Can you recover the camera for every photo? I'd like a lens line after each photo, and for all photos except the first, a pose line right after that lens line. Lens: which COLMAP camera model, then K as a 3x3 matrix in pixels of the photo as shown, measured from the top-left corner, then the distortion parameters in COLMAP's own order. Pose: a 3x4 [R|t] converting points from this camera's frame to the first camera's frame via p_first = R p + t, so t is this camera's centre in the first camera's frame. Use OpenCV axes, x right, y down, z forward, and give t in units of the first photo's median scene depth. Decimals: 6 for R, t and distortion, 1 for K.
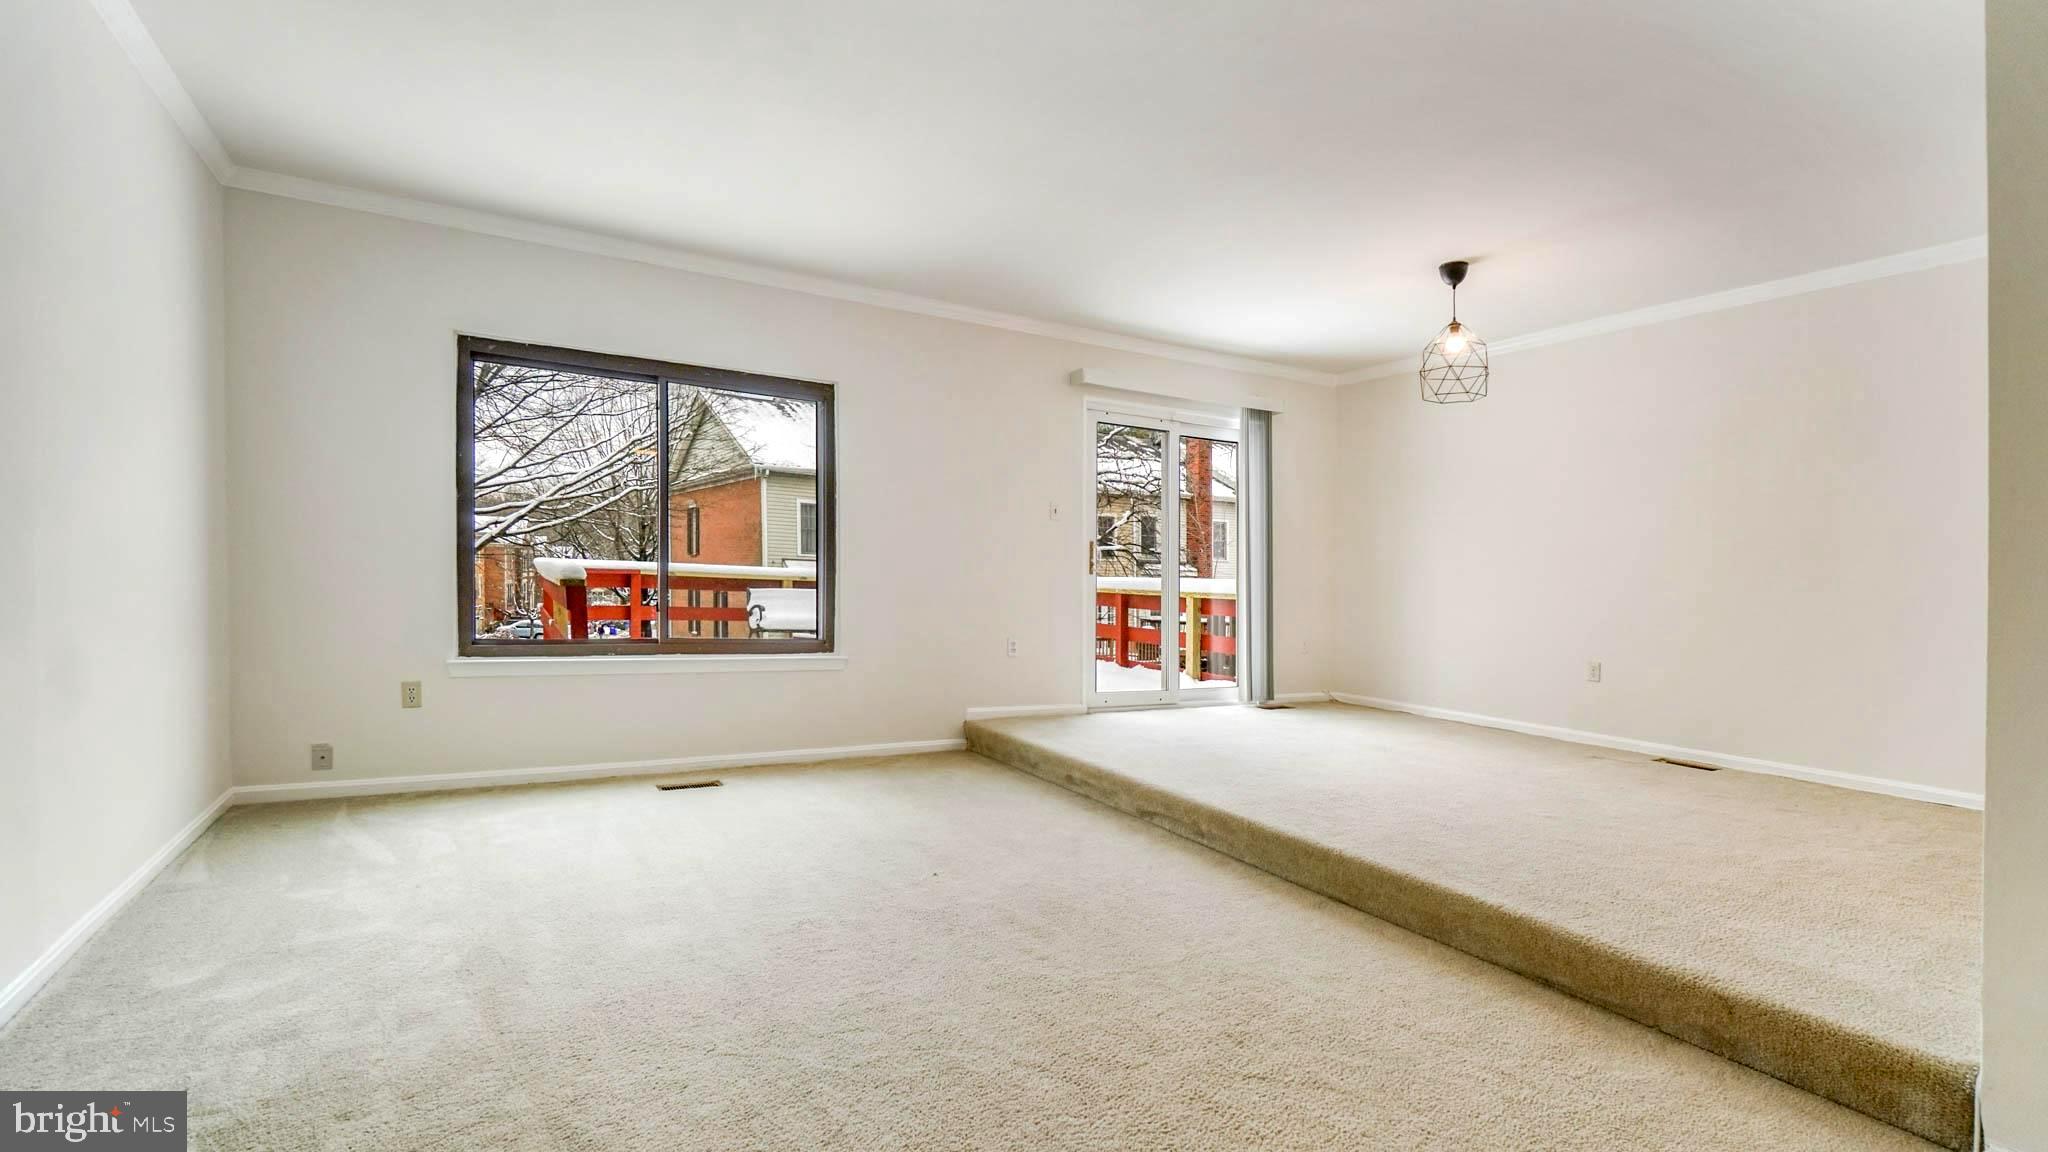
lens RADIAL K [[954.8, 0, 1024.0], [0, 954.8, 576.0], [0, 0, 1]] dist [-0.000381, -0.000039]
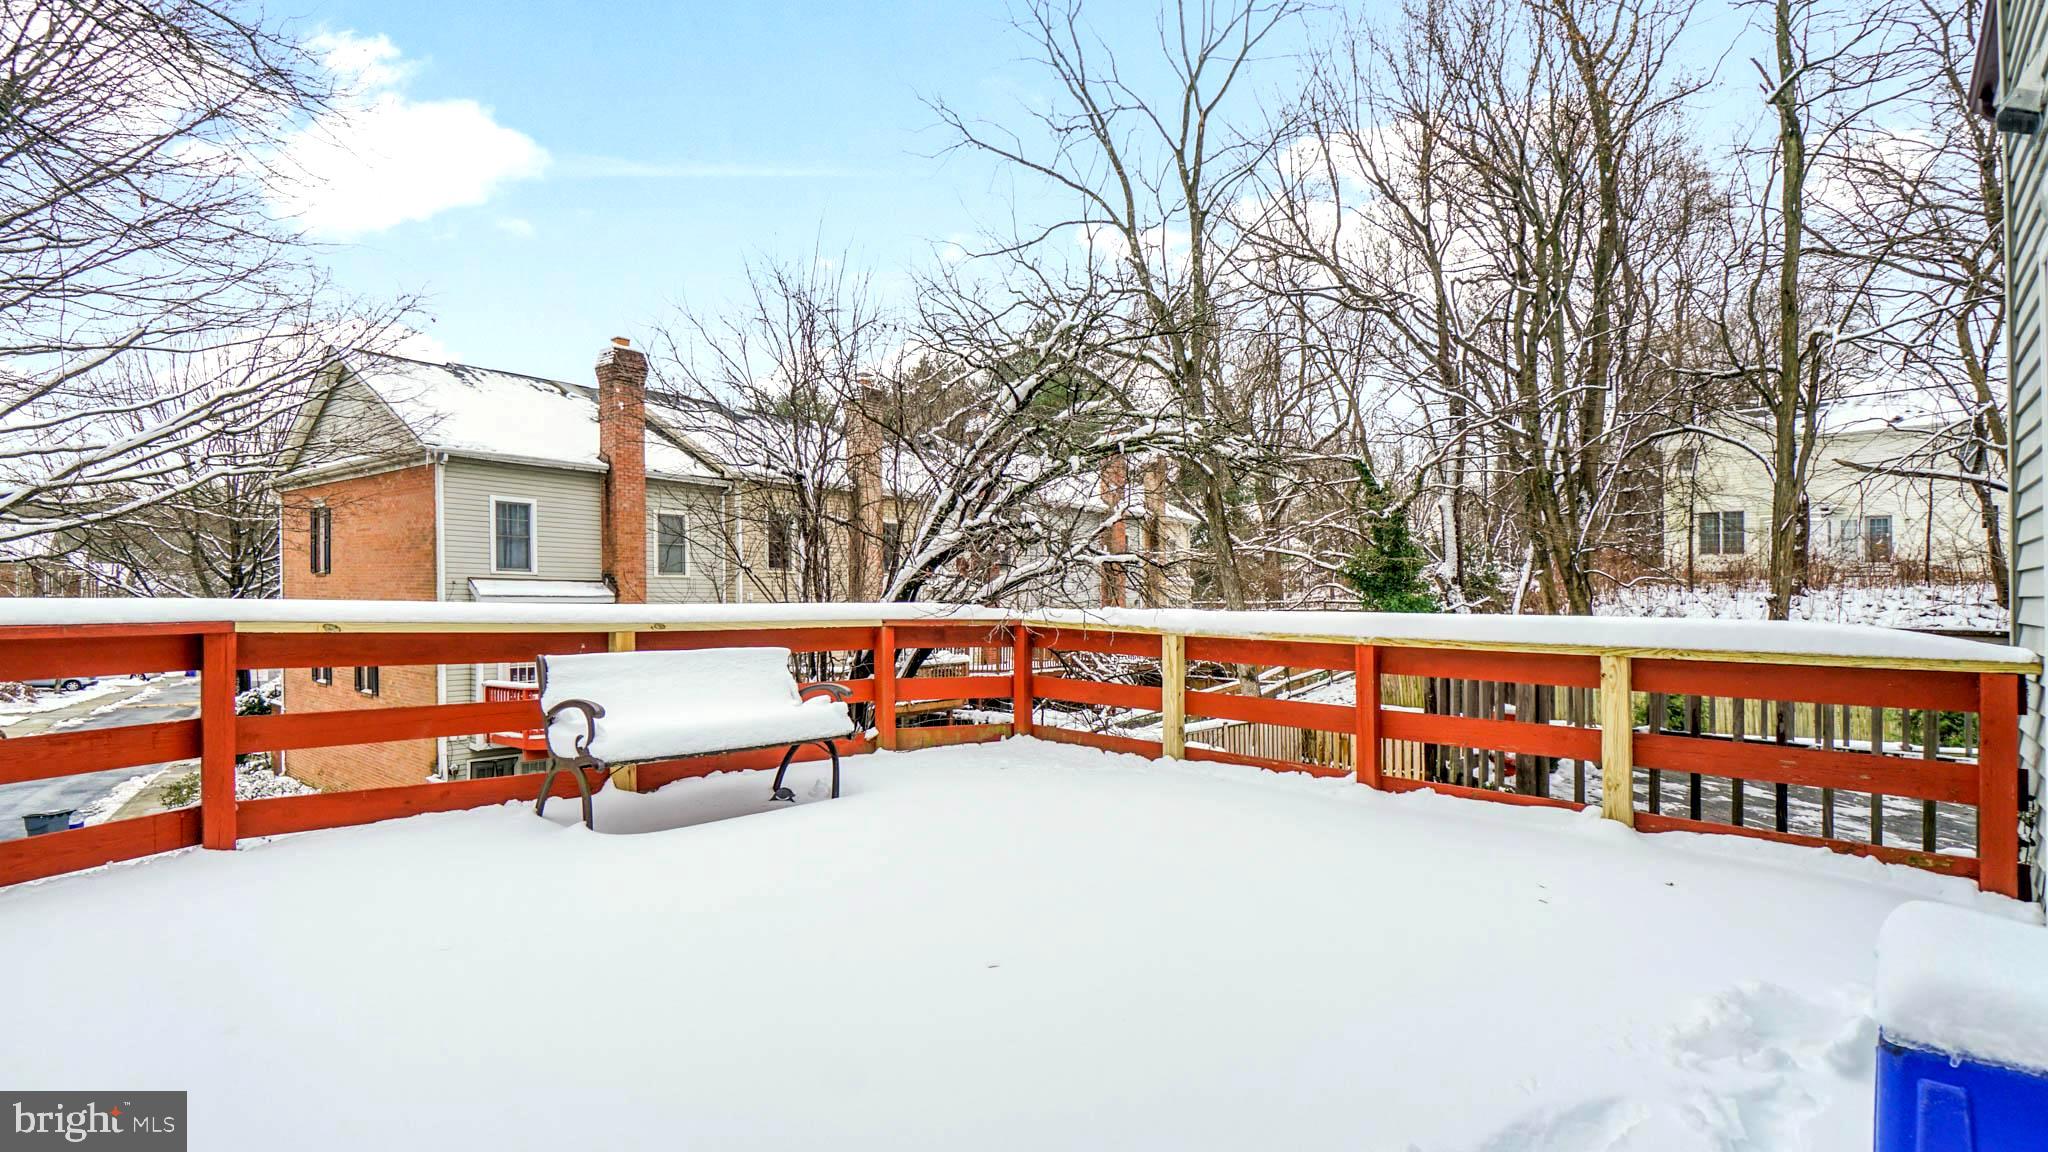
lens RADIAL K [[954.8, 0, 1024.0], [0, 954.8, 576.0], [0, 0, 1]] dist [-0.000381, -0.000039]
pose [[0.952312, -0.011592, 0.304906, -0.081694], [0.015407, 0.999830, -0.010108, -0.005820], [-0.304737, 0.014323, 0.952329, 0.203210]]
